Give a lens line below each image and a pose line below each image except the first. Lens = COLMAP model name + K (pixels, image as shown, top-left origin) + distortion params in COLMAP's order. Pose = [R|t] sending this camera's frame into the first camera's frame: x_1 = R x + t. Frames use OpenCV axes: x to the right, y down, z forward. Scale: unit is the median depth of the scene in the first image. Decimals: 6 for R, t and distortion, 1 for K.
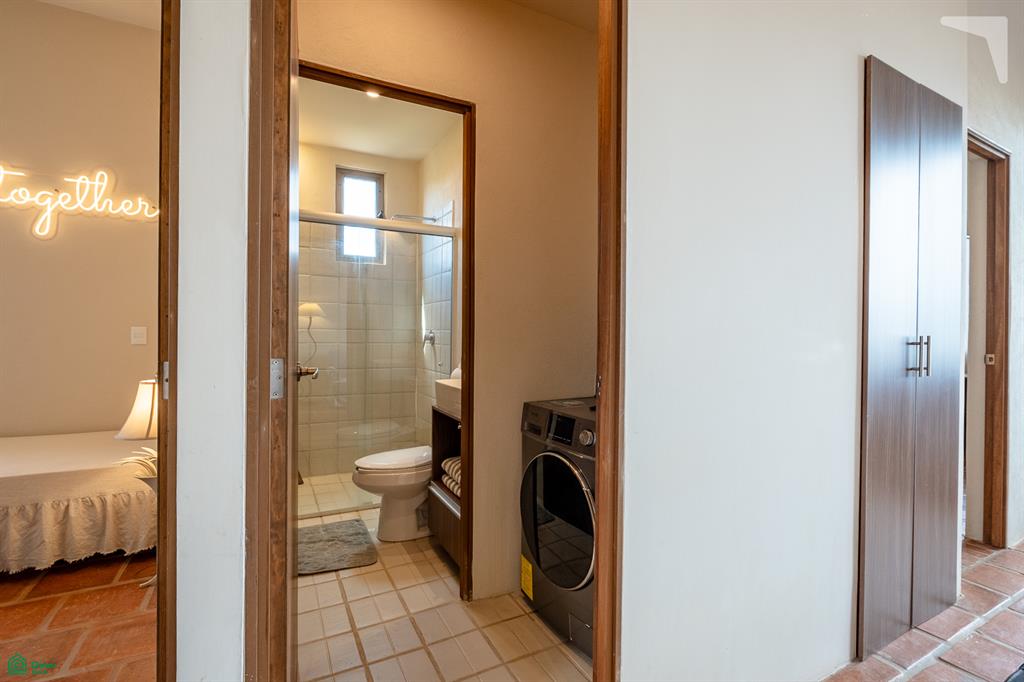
lens RADIAL K [[458.9, 0, 513.2], [0, 458.9, 336.1], [0, 0, 1]] dist [-0.001234, -0.001034]
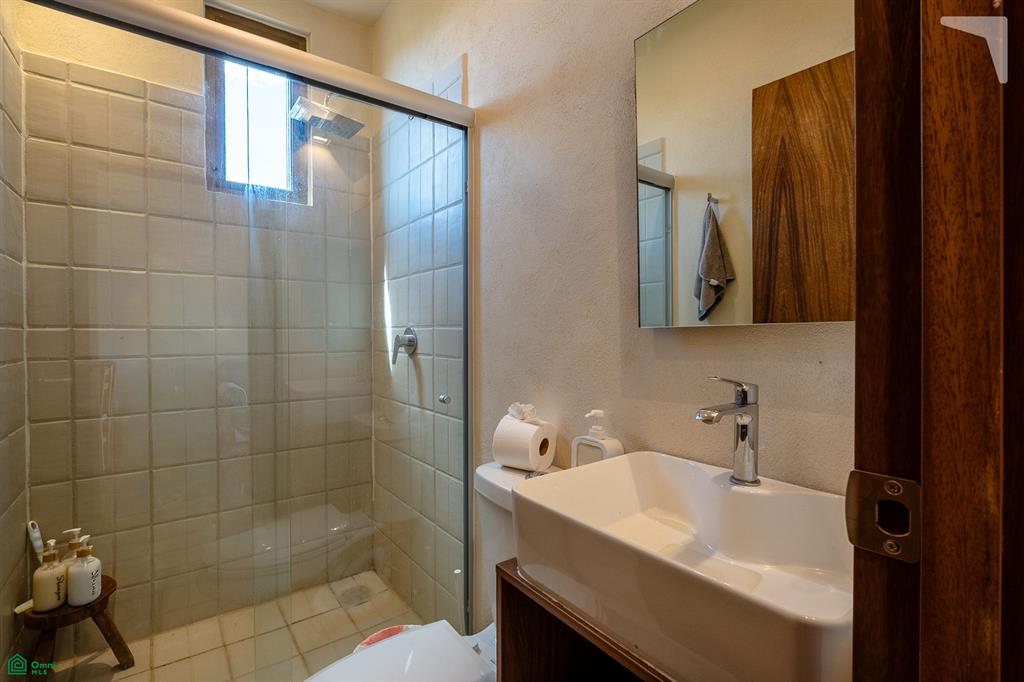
lens RADIAL K [[458.9, 0, 518.2], [0, 458.9, 338.5], [0, 0, 1]] dist [-0.001234, -0.001034]
pose [[0.987147, -0.015167, 0.159091, -0.130387], [0.014600, 0.999882, 0.004729, -0.000919], [-0.159144, -0.002345, 0.987253, 0.442168]]
